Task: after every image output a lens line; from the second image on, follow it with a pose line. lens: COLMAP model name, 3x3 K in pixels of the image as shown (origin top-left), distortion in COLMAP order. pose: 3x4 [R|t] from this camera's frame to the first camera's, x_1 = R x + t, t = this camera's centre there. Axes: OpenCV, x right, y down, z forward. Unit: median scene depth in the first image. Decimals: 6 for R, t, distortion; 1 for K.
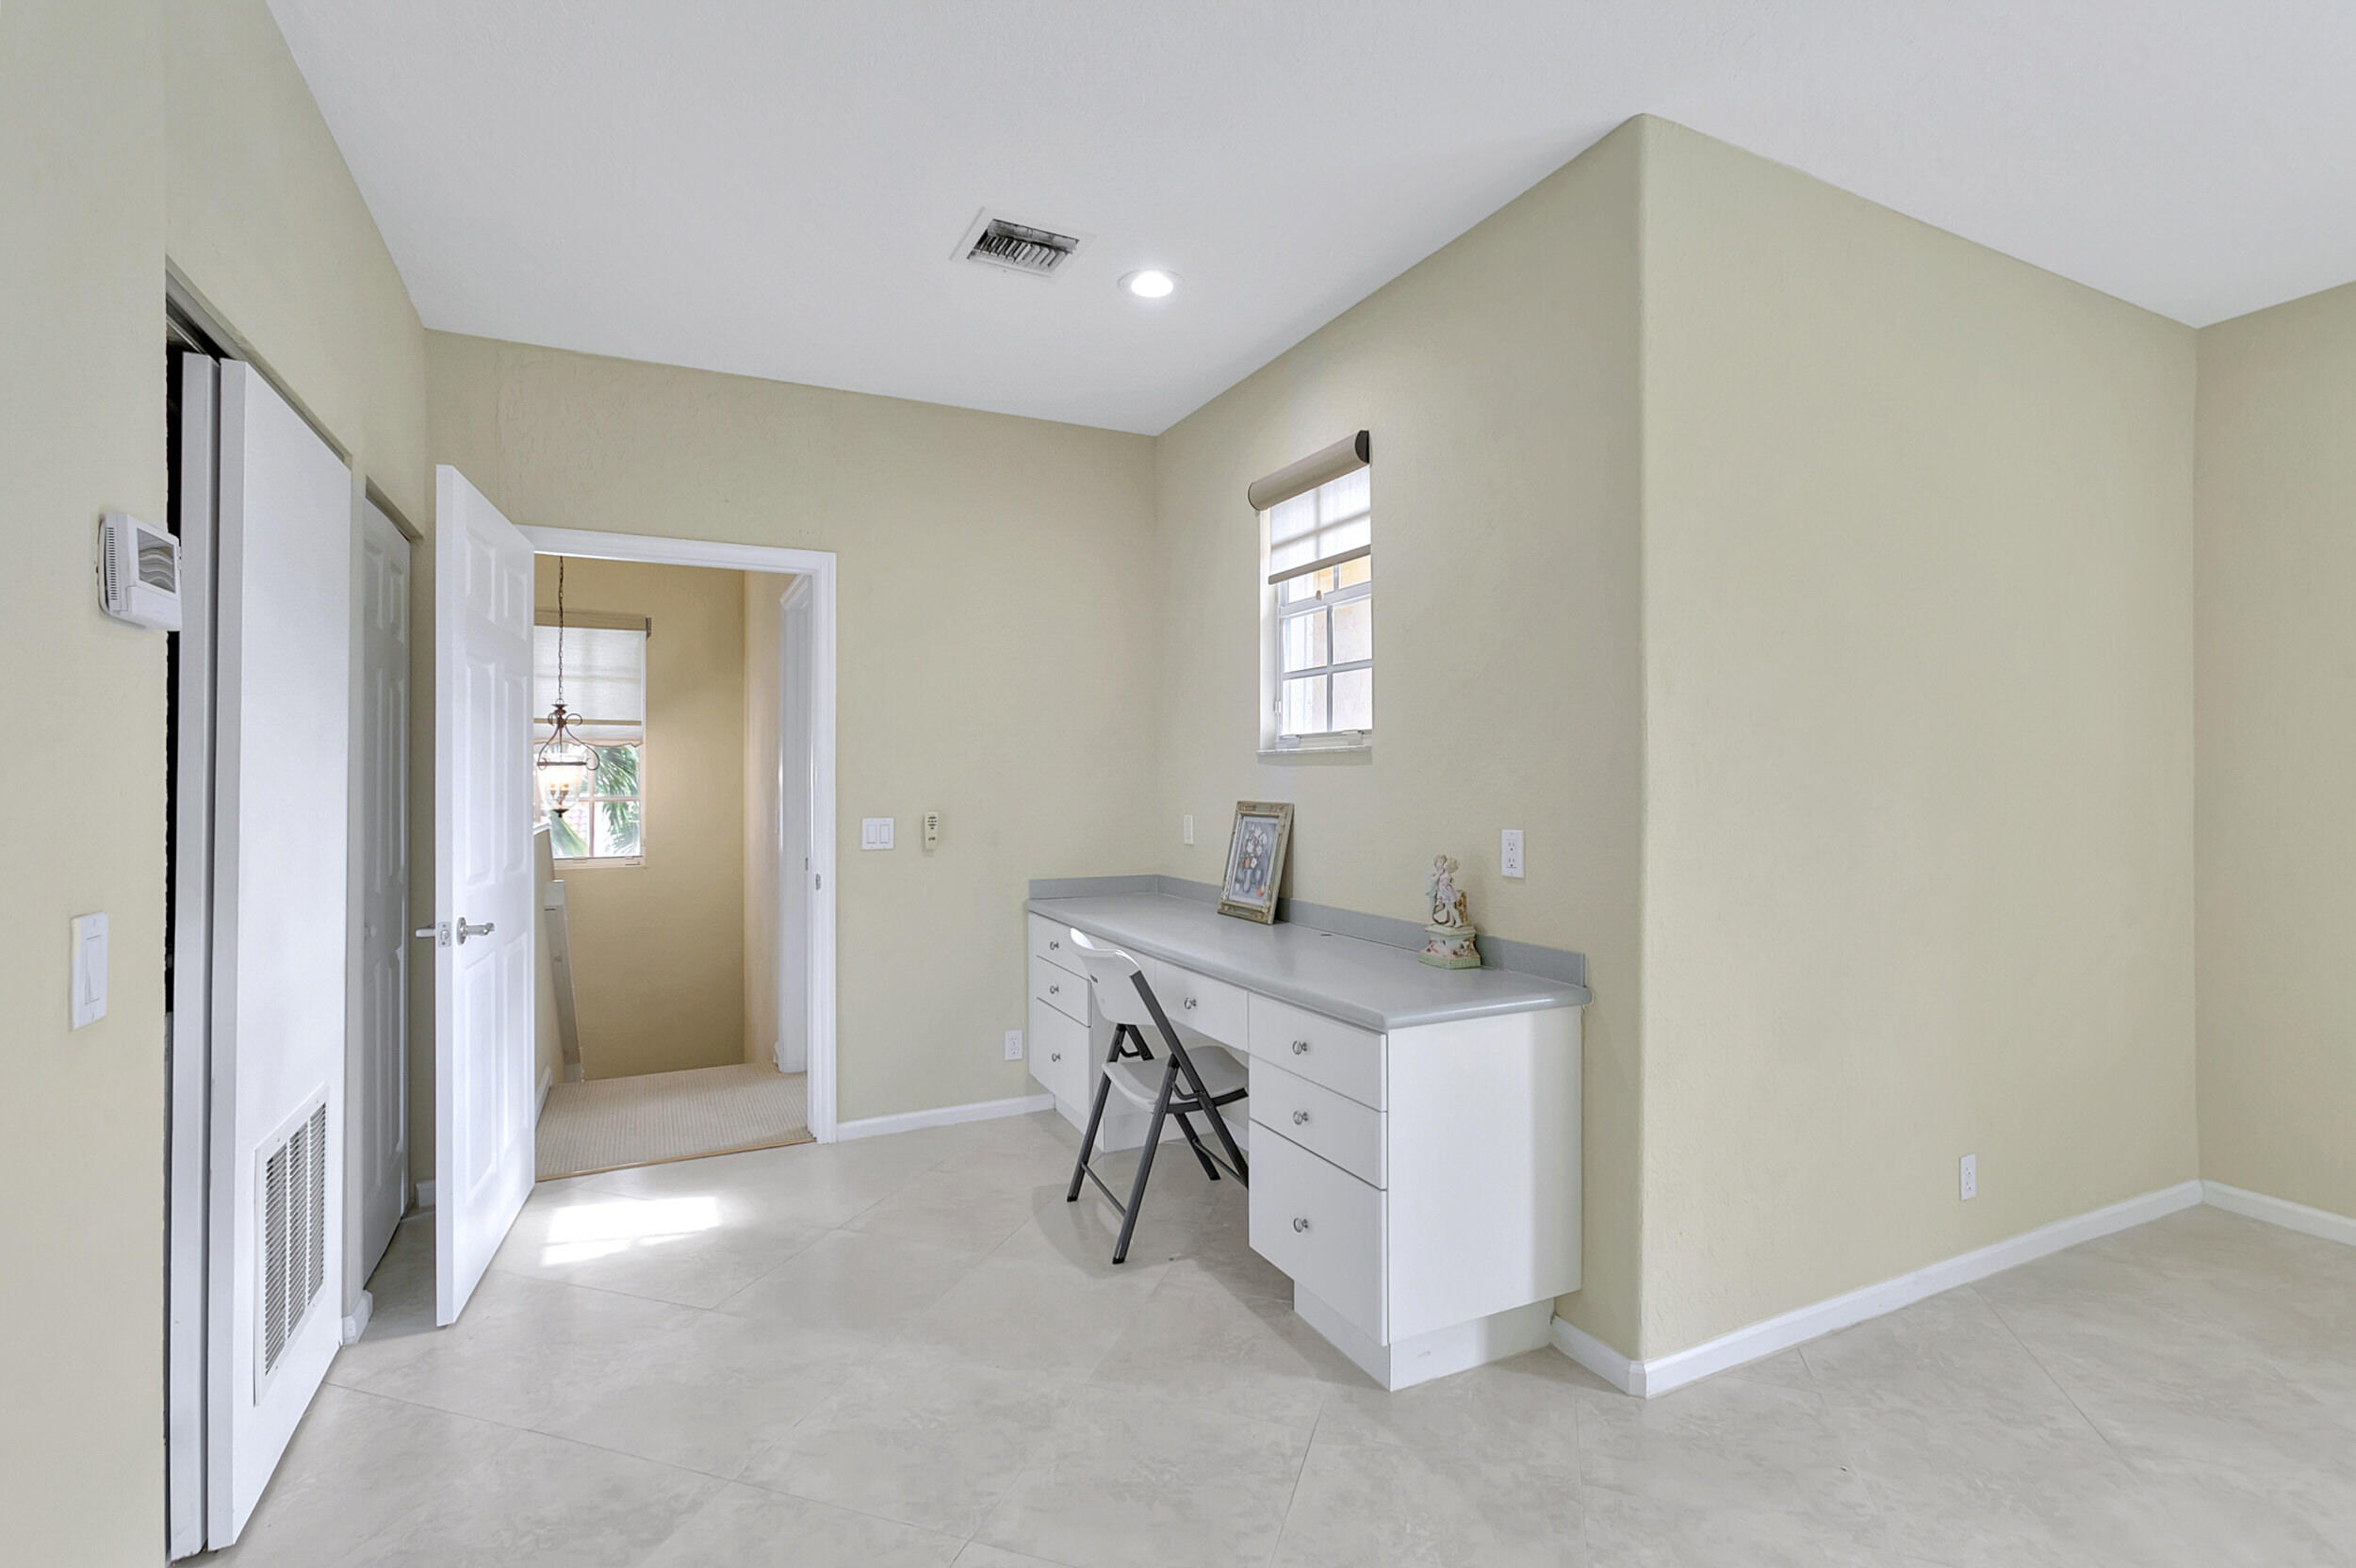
lens RADIAL K [[1080.6, 0, 1178.0], [0, 1080.6, 784.0], [0, 0, 1]] dist [-0.001564, 0.000002]
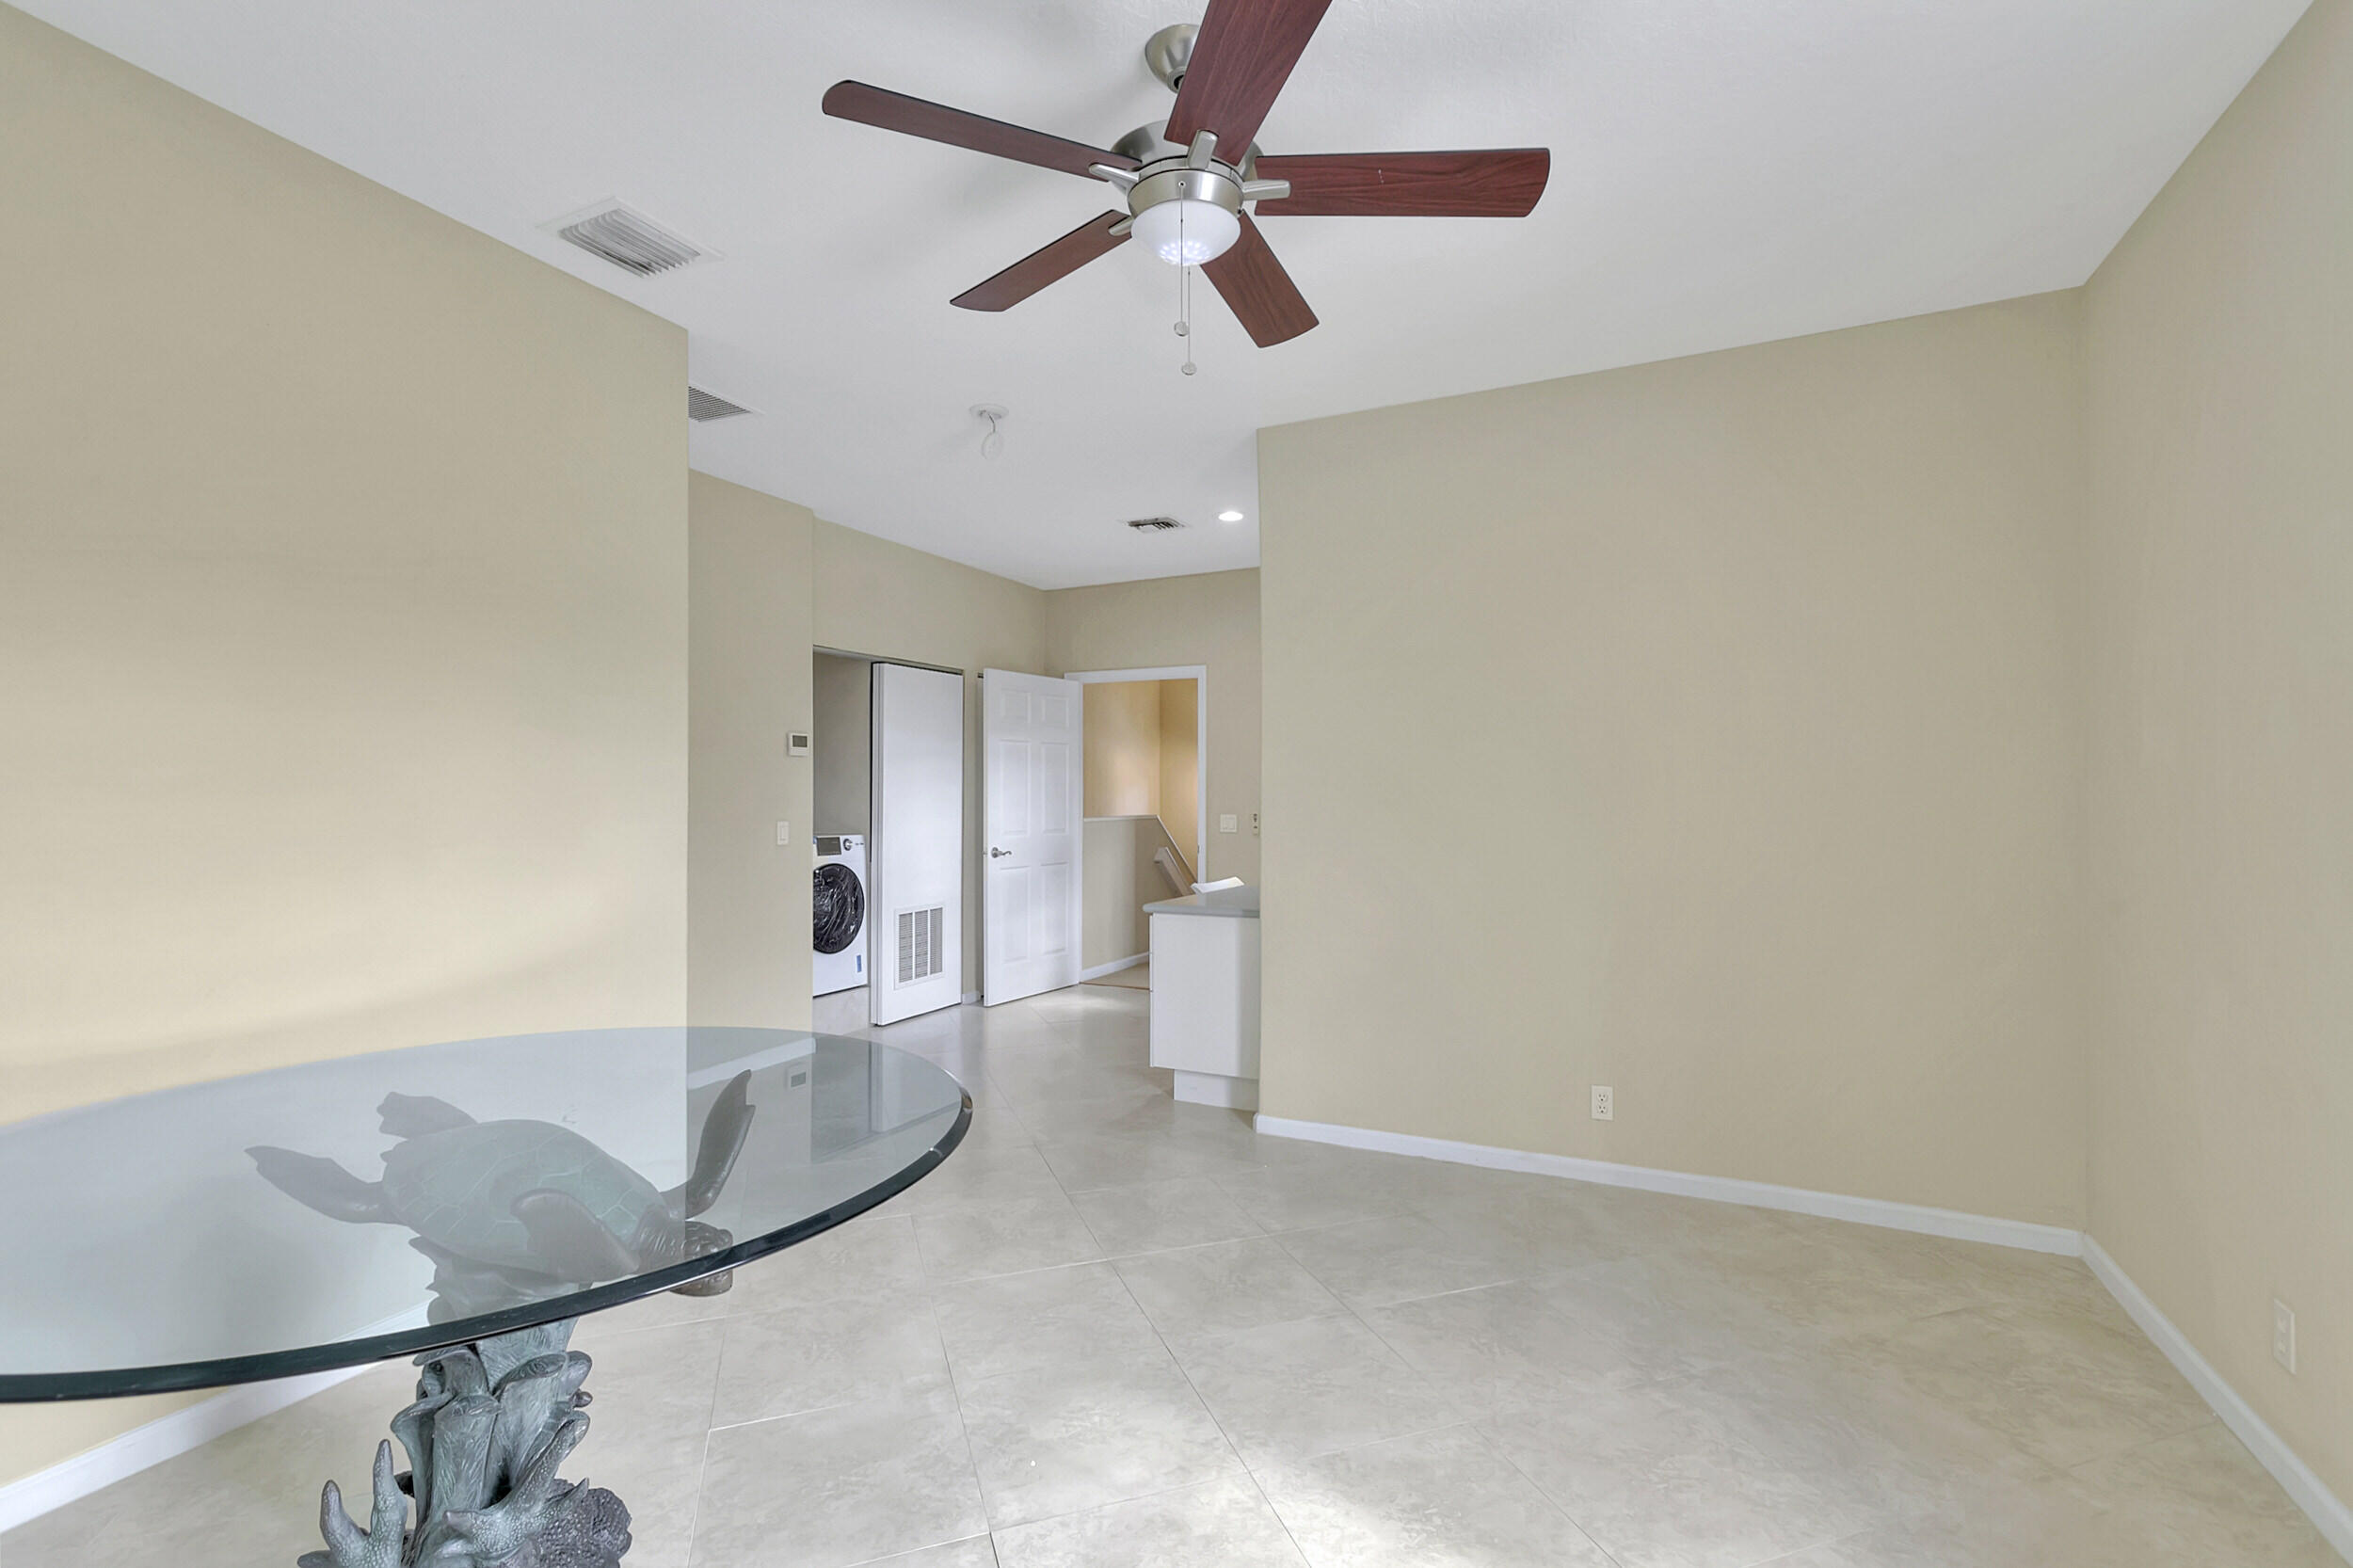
lens RADIAL K [[1056.6, 0, 1158.4], [0, 1056.6, 815.0], [0, 0, 1]] dist [-0.002355, -0.000091]
pose [[0.604892, 0.013824, -0.796188, 1.299388], [-0.002538, 0.999878, 0.015432, 0.008222], [0.796304, -0.007314, 0.604853, -0.153810]]
